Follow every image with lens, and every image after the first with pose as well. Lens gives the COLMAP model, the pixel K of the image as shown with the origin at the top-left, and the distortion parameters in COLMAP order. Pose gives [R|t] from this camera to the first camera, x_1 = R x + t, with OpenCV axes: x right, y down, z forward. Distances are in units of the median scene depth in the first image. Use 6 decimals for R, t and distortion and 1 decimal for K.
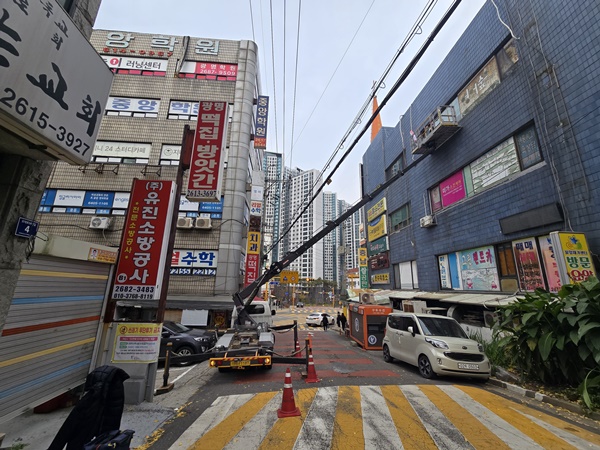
lens RADIAL K [[243.1, 0, 300.0], [0, 243.1, 225.0], [0, 0, 1]] dist [-0.014095, 0.000053]
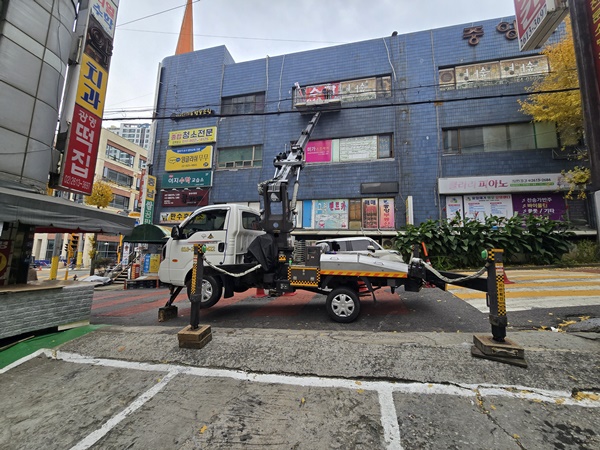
lens RADIAL K [[243.1, 0, 300.0], [0, 243.1, 225.0], [0, 0, 1]] dist [-0.014095, 0.000053]
pose [[0.314212, 0.103494, 0.943695, -0.656316], [-0.249491, 0.968102, -0.023100, 0.333219], [-0.915983, -0.228185, 0.330010, 0.714875]]
